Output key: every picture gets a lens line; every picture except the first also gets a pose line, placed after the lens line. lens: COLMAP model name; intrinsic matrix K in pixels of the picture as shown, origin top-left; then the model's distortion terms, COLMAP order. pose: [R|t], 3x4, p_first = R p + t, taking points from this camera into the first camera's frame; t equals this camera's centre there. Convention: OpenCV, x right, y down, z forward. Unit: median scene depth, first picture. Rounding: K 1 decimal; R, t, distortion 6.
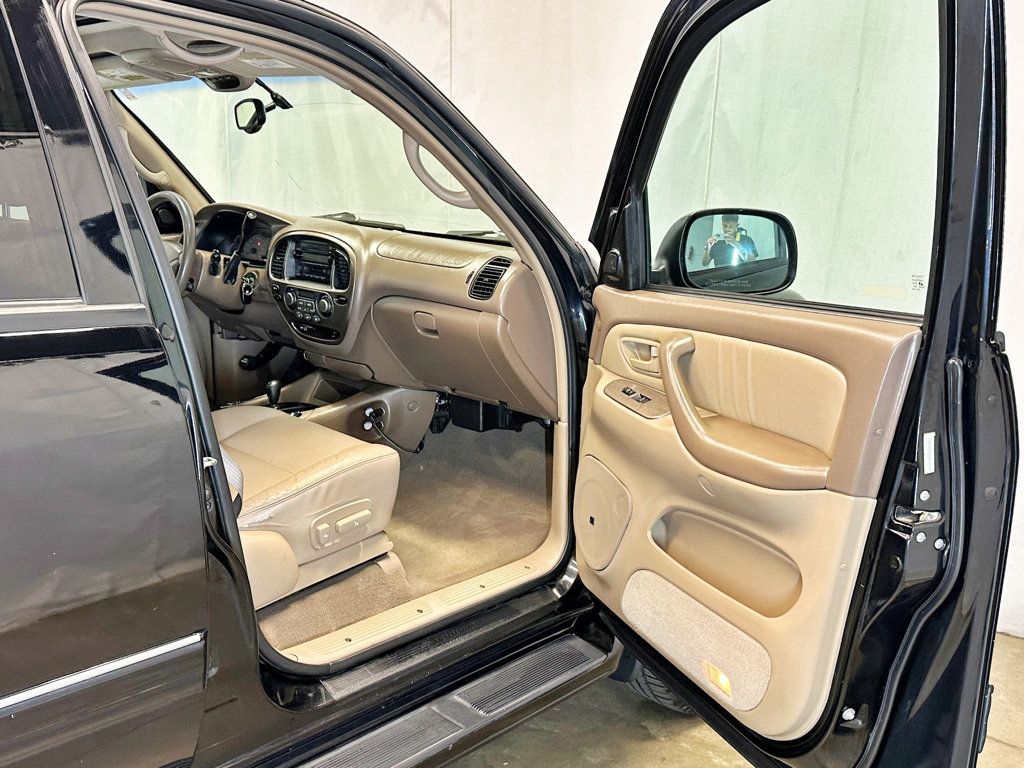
lens RADIAL K [[1007.2, 0, 512.0], [0, 1007.2, 384.0], [0, 0, 1]] dist [0.193870, -0.423238]
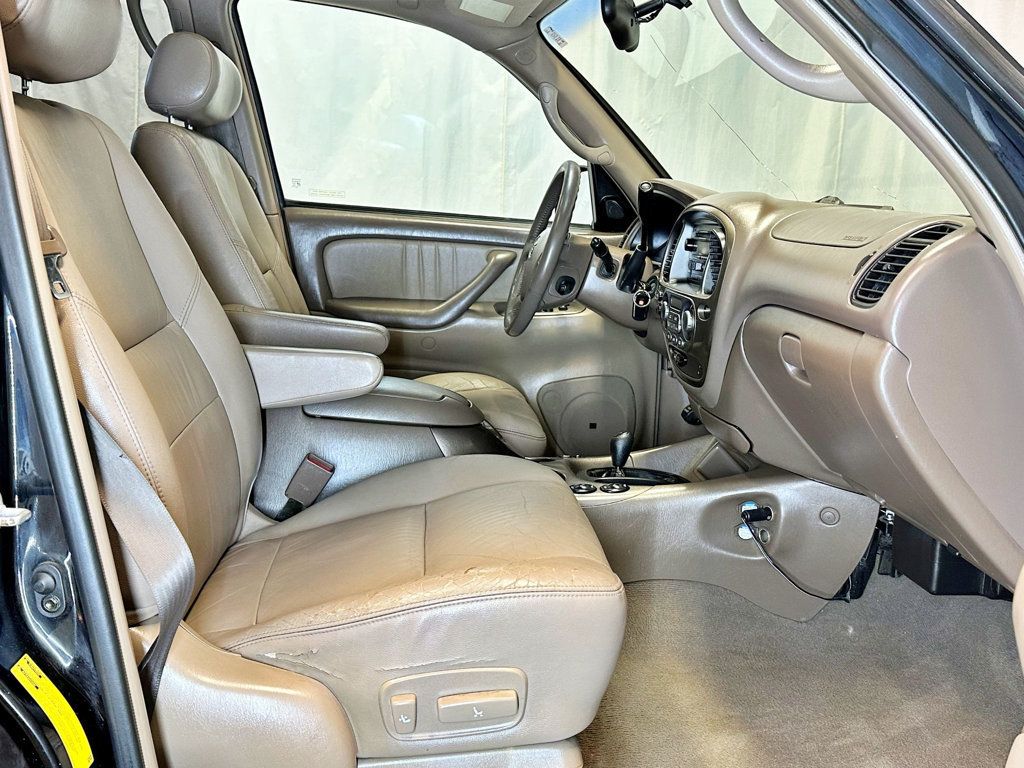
lens RADIAL K [[1007.2, 0, 512.0], [0, 1007.2, 384.0], [0, 0, 1]] dist [0.193870, -0.423238]
pose [[0.763043, 0.120769, -0.634965, 0.119414], [-0.167012, 0.985867, -0.013191, -0.013505], [0.624397, 0.116112, 0.772428, 0.444992]]
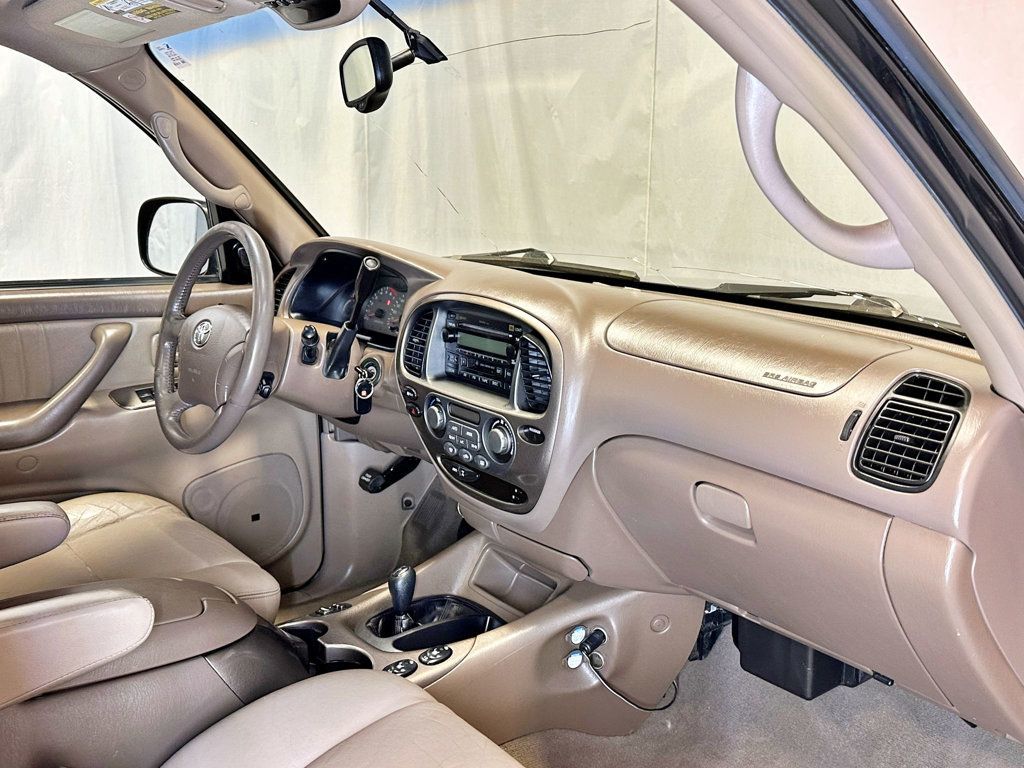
lens RADIAL K [[1007.2, 0, 512.0], [0, 1007.2, 384.0], [0, 0, 1]] dist [0.193870, -0.423238]
pose [[0.989438, 0.011408, -0.144506, -0.099562], [-0.011799, 0.999929, -0.001850, -0.100407], [0.144475, 0.003536, 0.989502, 0.470353]]
